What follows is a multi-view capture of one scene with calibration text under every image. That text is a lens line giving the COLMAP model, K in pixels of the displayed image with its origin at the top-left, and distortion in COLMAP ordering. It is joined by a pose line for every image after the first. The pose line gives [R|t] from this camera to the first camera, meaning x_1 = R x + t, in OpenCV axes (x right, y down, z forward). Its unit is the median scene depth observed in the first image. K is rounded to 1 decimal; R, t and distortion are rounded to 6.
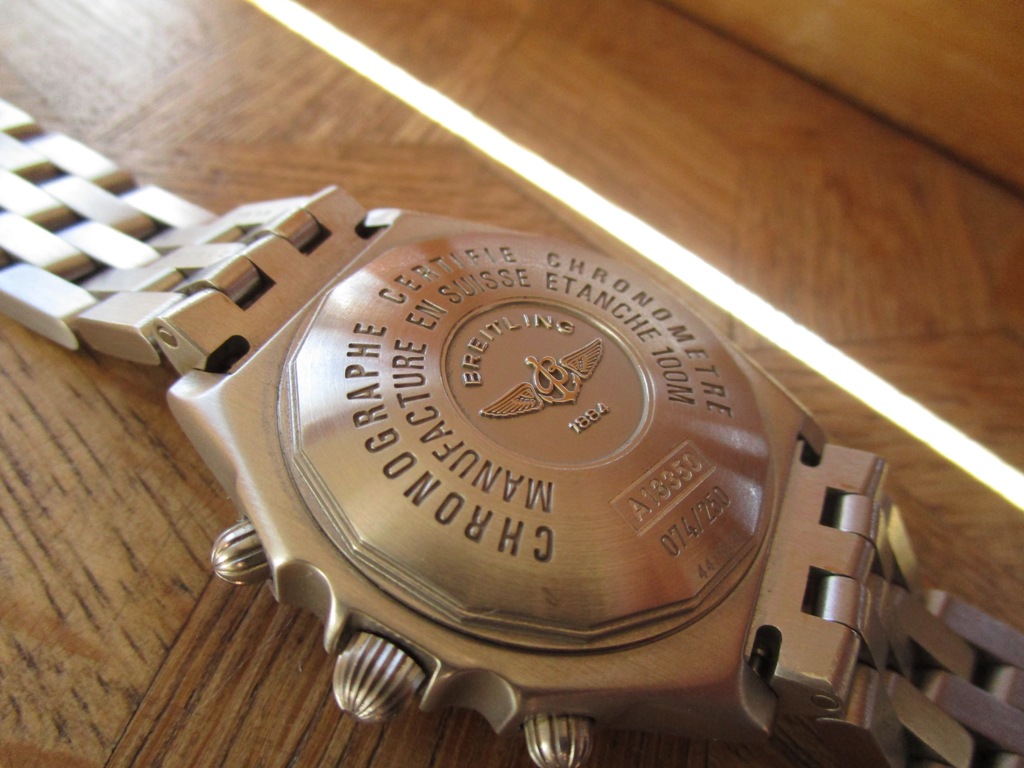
lens RADIAL K [[702.9, 0, 483.2], [0, 702.9, 374.4], [0, 0, 1]] dist [-0.022111, -0.006454]
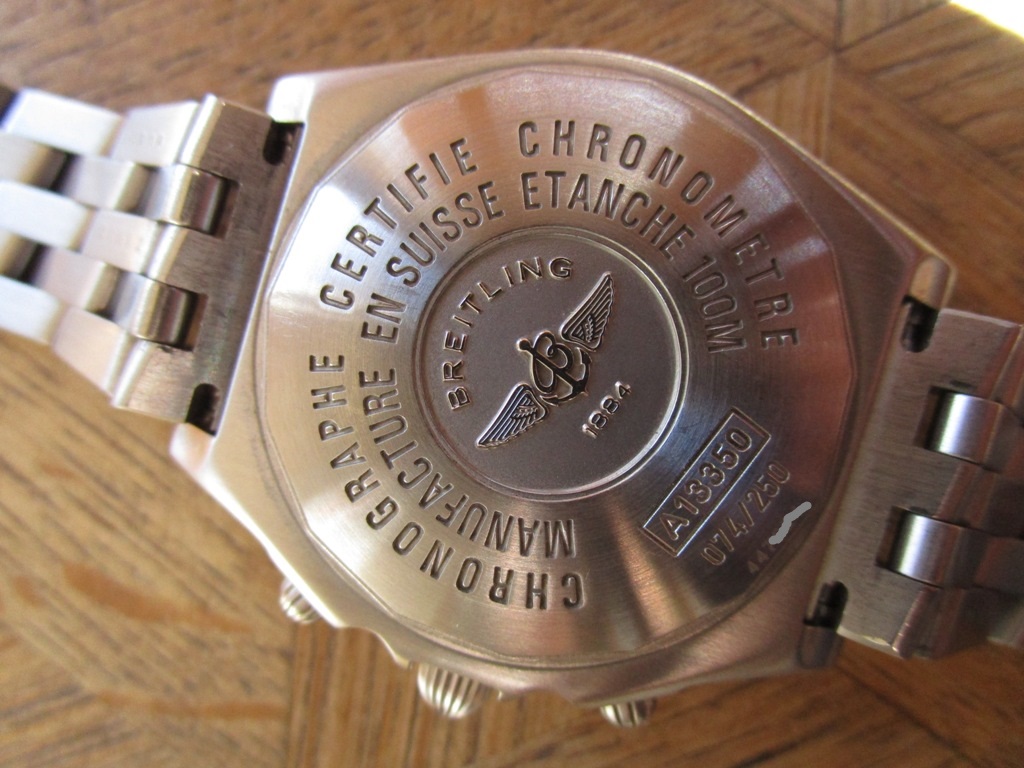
lens RADIAL K [[702.9, 0, 467.3], [0, 702.9, 397.8], [0, 0, 1]] dist [-0.022111, -0.006454]
pose [[0.940192, -0.183960, -0.286701, 0.240489], [0.324494, 0.739742, 0.589479, -0.495126], [0.103644, -0.647256, 0.755194, 0.374668]]
